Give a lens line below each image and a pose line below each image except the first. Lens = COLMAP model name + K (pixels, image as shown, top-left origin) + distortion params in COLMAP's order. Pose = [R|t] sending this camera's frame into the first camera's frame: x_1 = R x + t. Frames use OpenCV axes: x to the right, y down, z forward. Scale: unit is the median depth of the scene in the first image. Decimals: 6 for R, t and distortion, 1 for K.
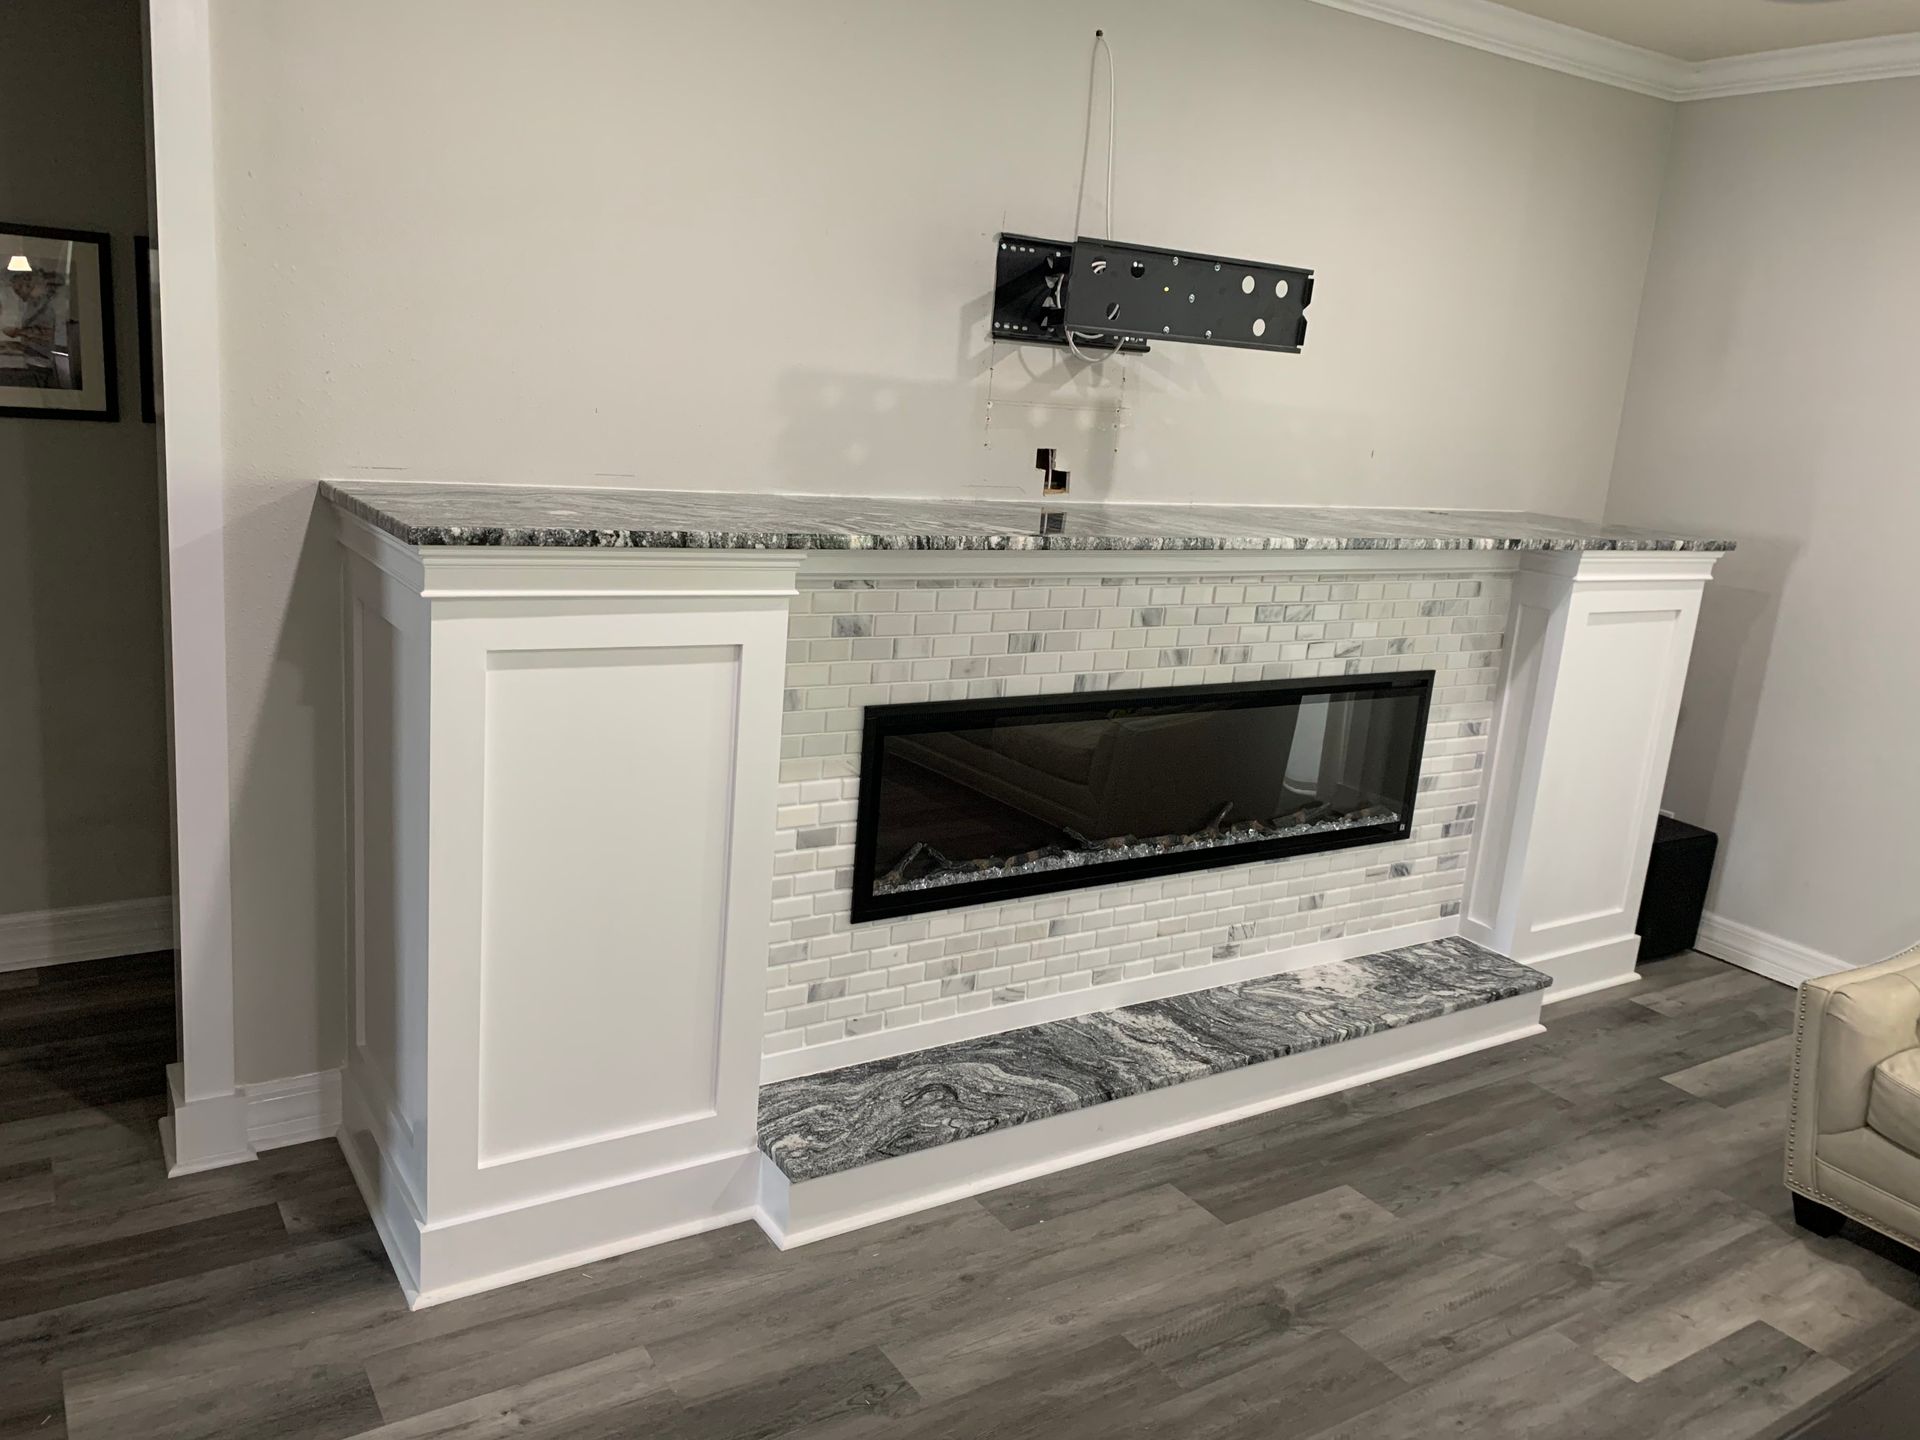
lens RADIAL K [[1464.9, 0, 950.7], [0, 1464.9, 719.3], [0, 0, 1]] dist [0.037971, -0.056329]
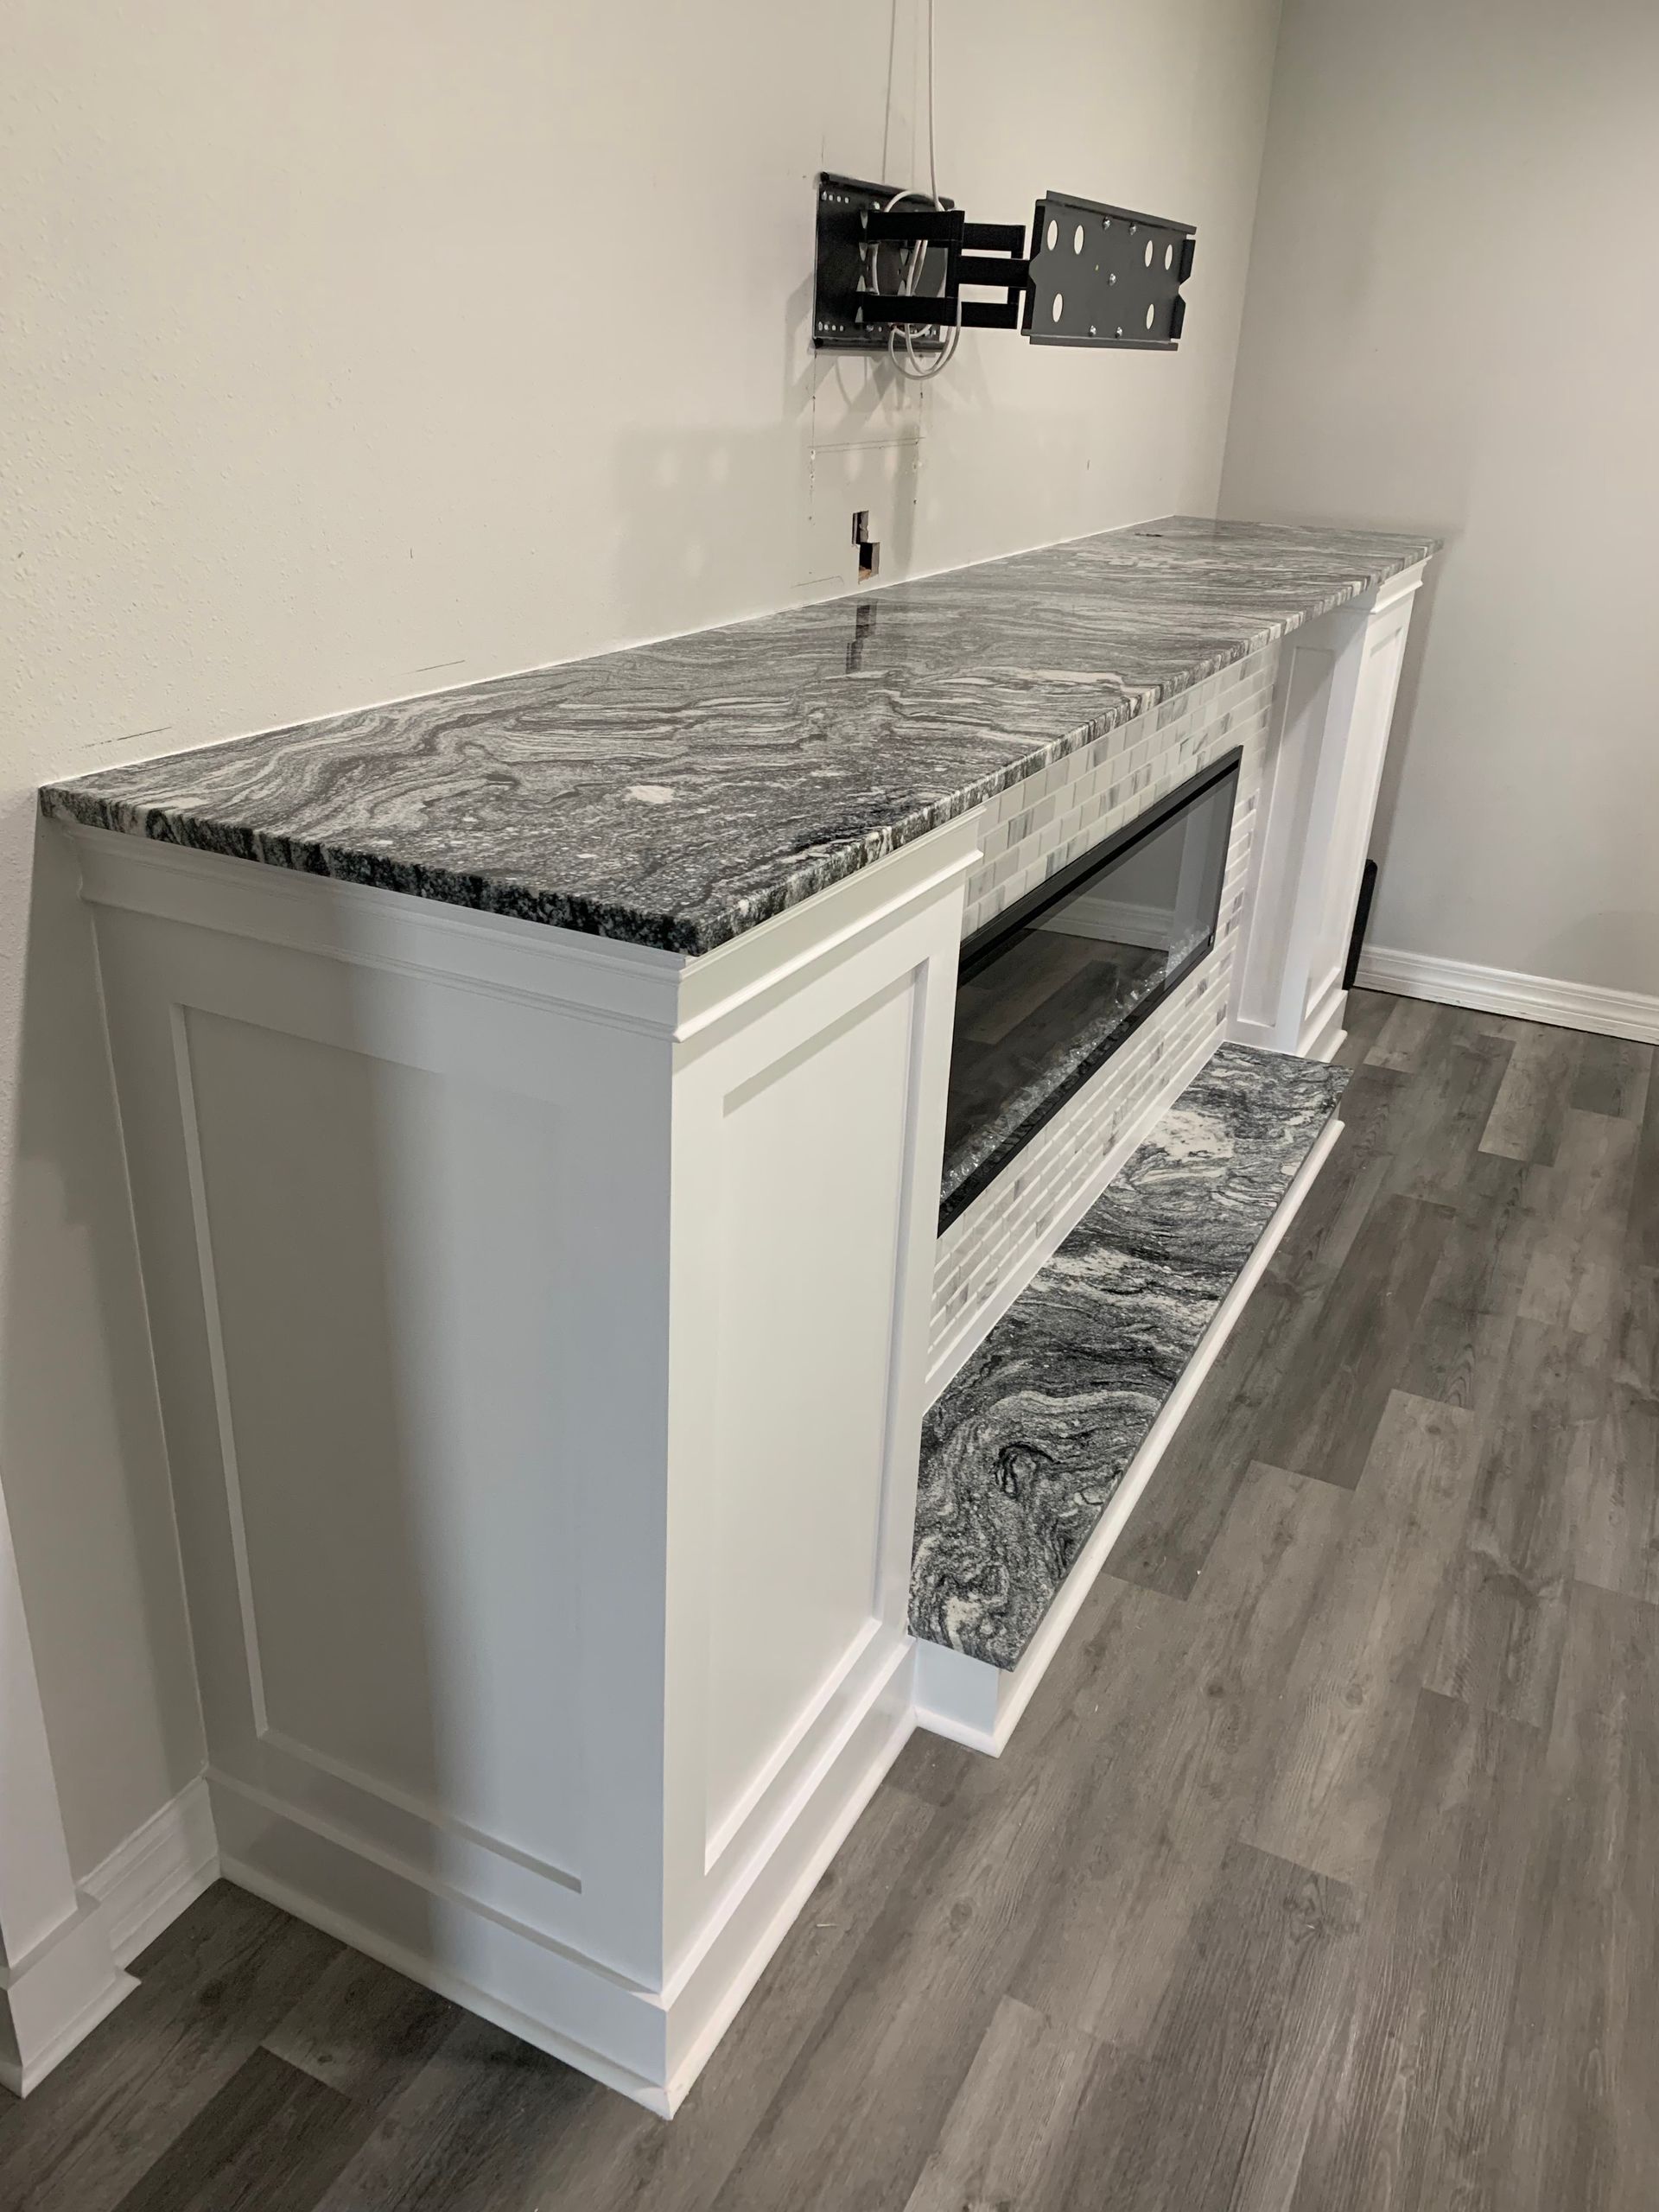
lens RADIAL K [[1687.6, 0, 831.9], [0, 1687.6, 1092.8], [0, 0, 1]] dist [0.037971, -0.056329]
pose [[0.864309, -0.243661, 0.439999, -0.375087], [0.141122, 0.957161, 0.252840, -0.134765], [-0.482757, -0.156438, 0.861669, 0.303241]]
